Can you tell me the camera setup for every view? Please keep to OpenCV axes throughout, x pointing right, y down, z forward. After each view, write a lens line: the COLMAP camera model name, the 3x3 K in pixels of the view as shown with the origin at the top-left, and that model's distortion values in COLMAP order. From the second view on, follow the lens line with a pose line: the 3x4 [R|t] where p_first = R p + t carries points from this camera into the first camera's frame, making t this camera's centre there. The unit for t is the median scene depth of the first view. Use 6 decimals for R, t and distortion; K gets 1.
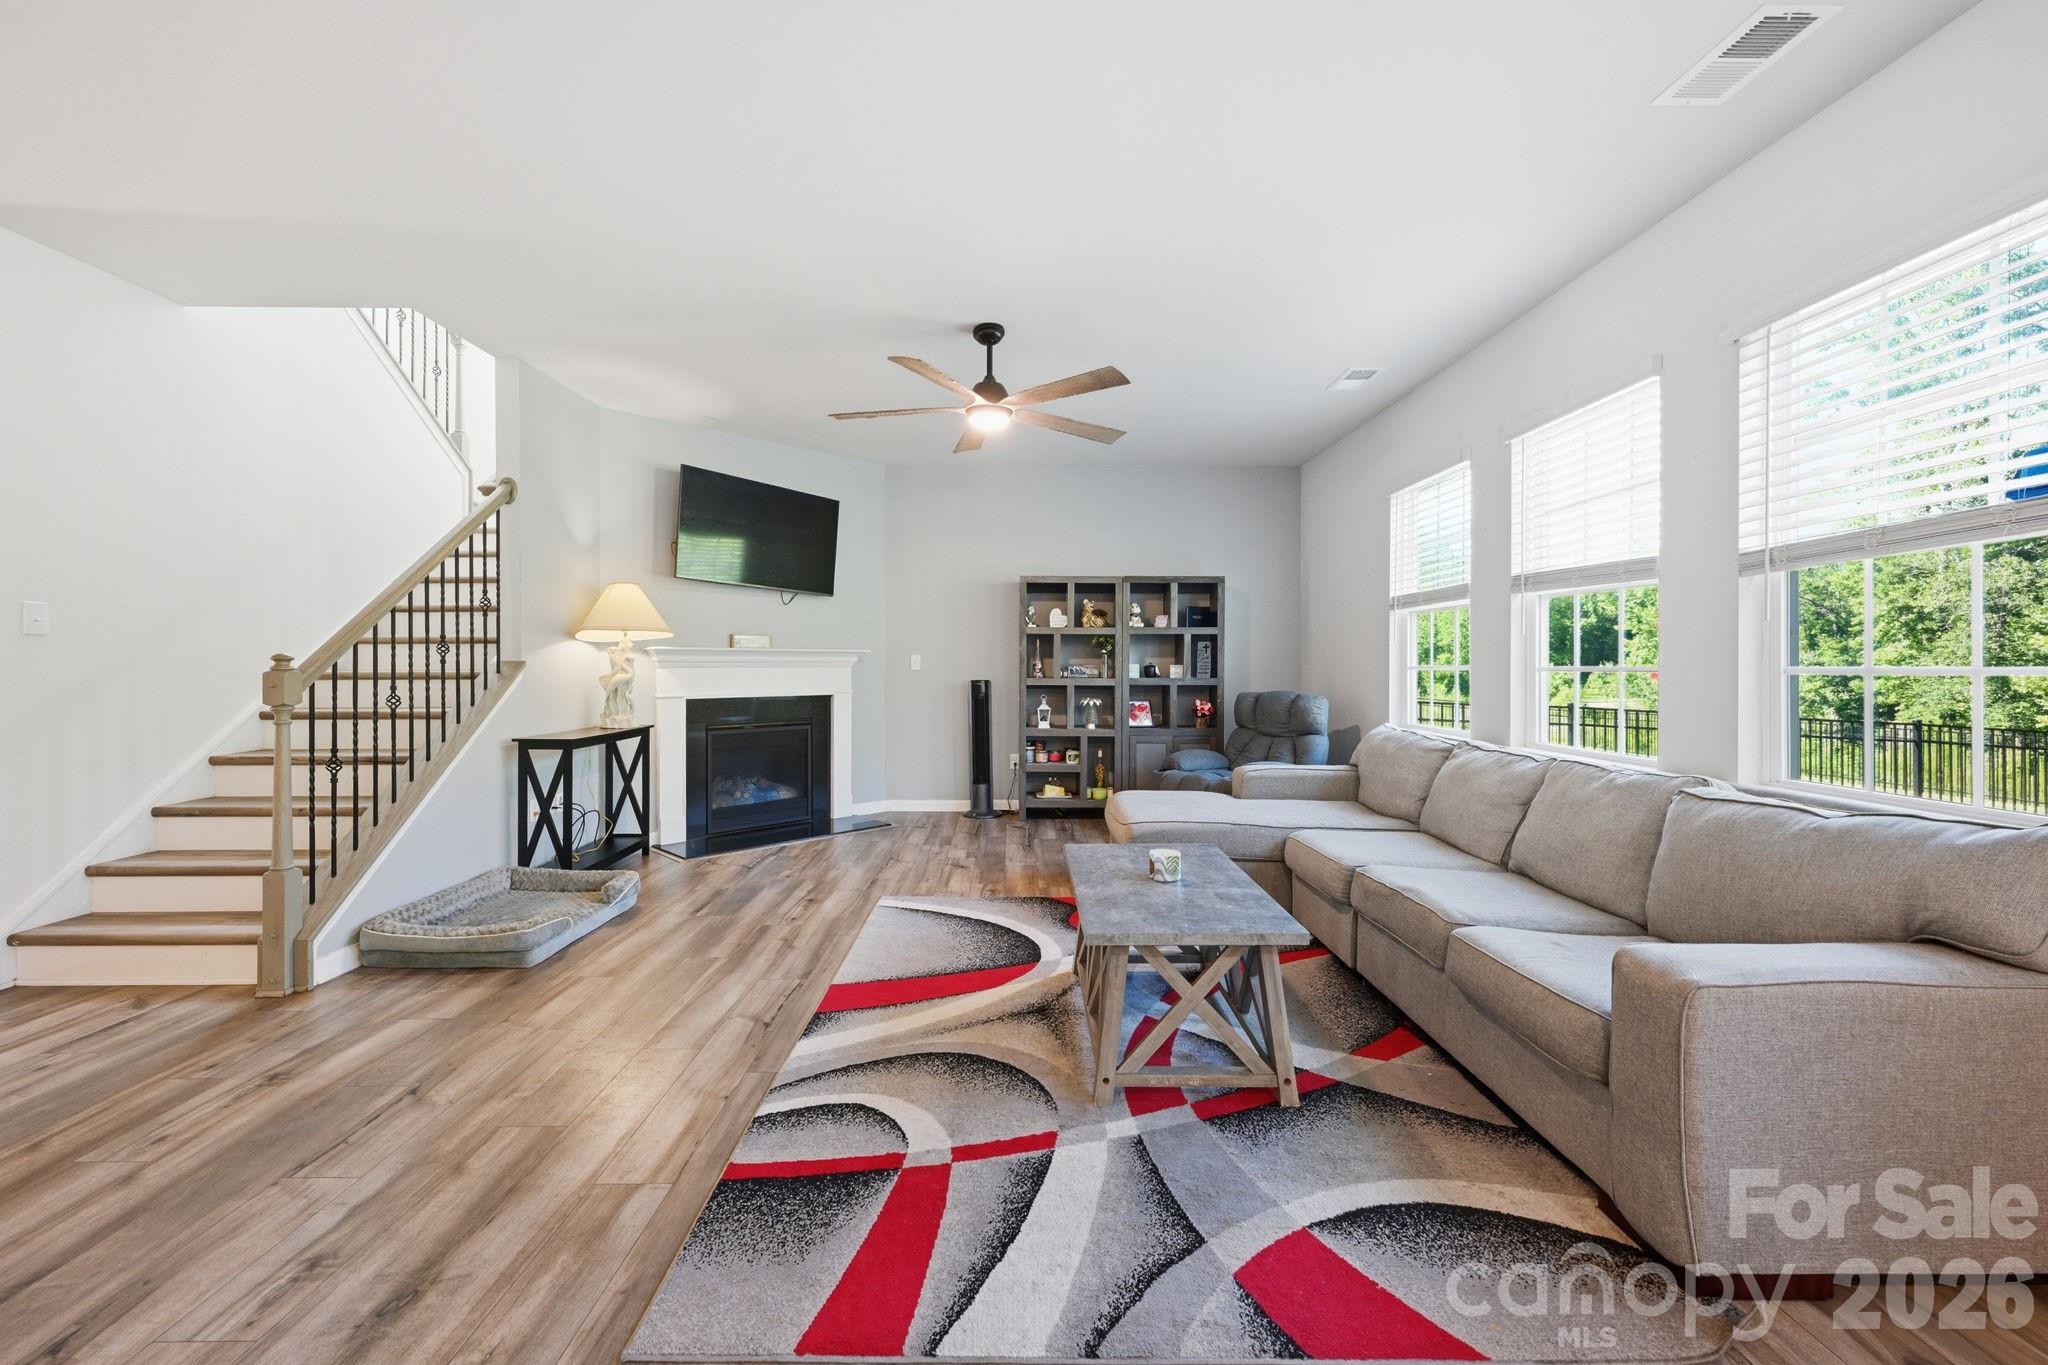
lens RADIAL K [[831.1, 0, 1022.5], [0, 831.1, 662.0], [0, 0, 1]] dist [0.000818, 0.000075]
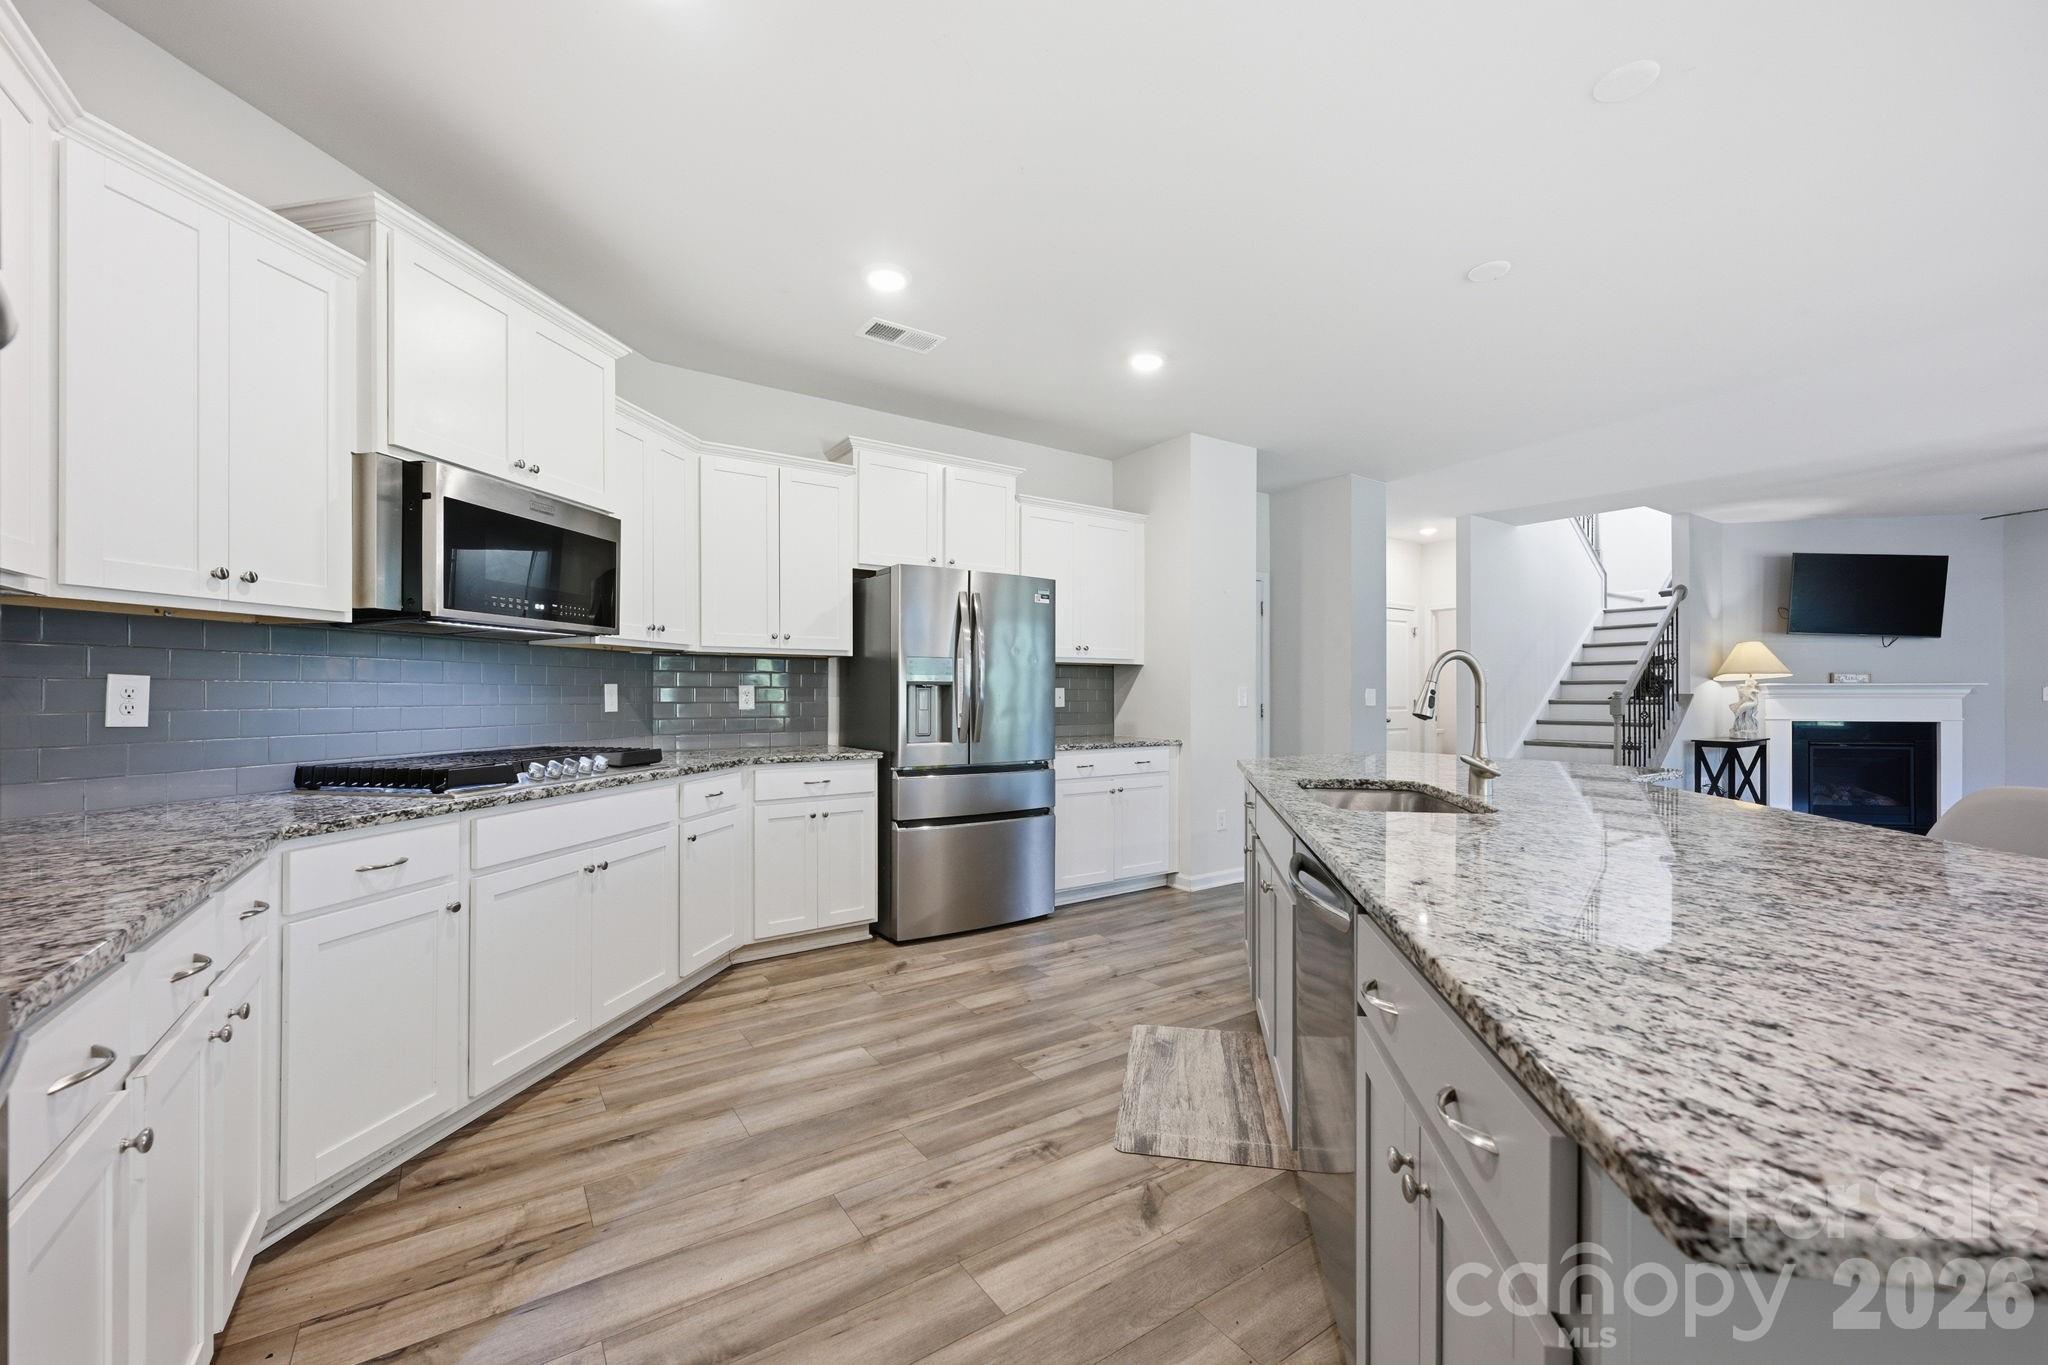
lens RADIAL K [[813.1, 0, 1020.7], [0, 813.1, 692.8], [0, 0, 1]] dist [-0.001069, 0.000137]
pose [[0.552866, -0.000691, -0.833270, 0.010348], [0.002118, 0.999998, 0.000576, -0.005660], [0.833267, -0.002083, 0.552866, -0.770841]]
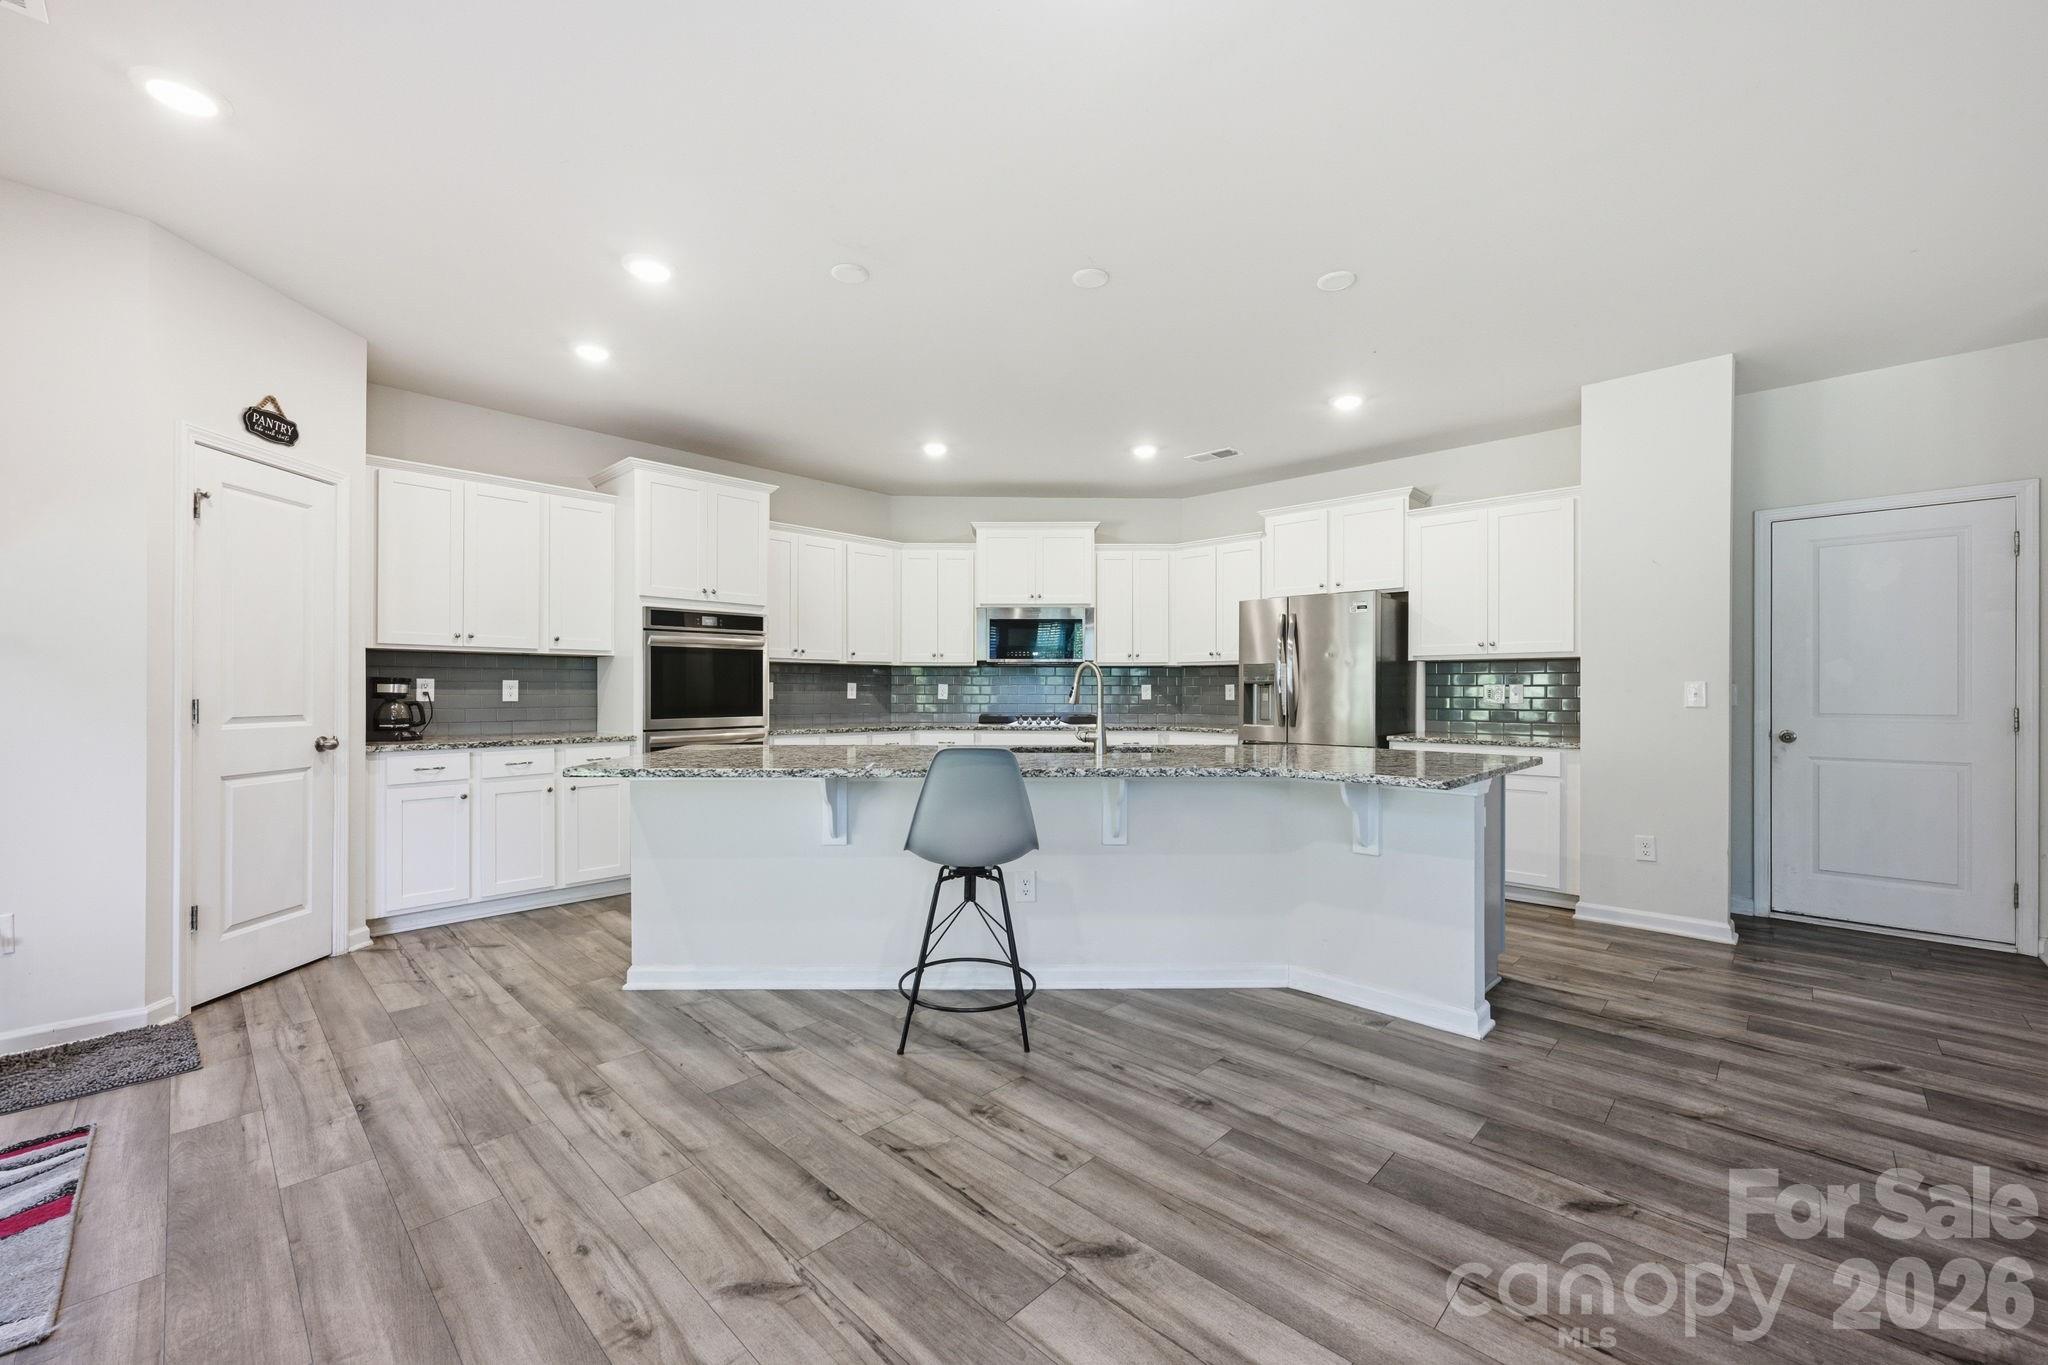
lens RADIAL K [[813.1, 0, 1020.7], [0, 813.1, 692.8], [0, 0, 1]] dist [-0.001069, 0.000137]
pose [[-0.701848, -0.001176, -0.712326, 0.277134], [-0.000881, 0.999999, -0.000783, -0.000257], [0.712327, 0.000078, -0.701848, 0.016669]]
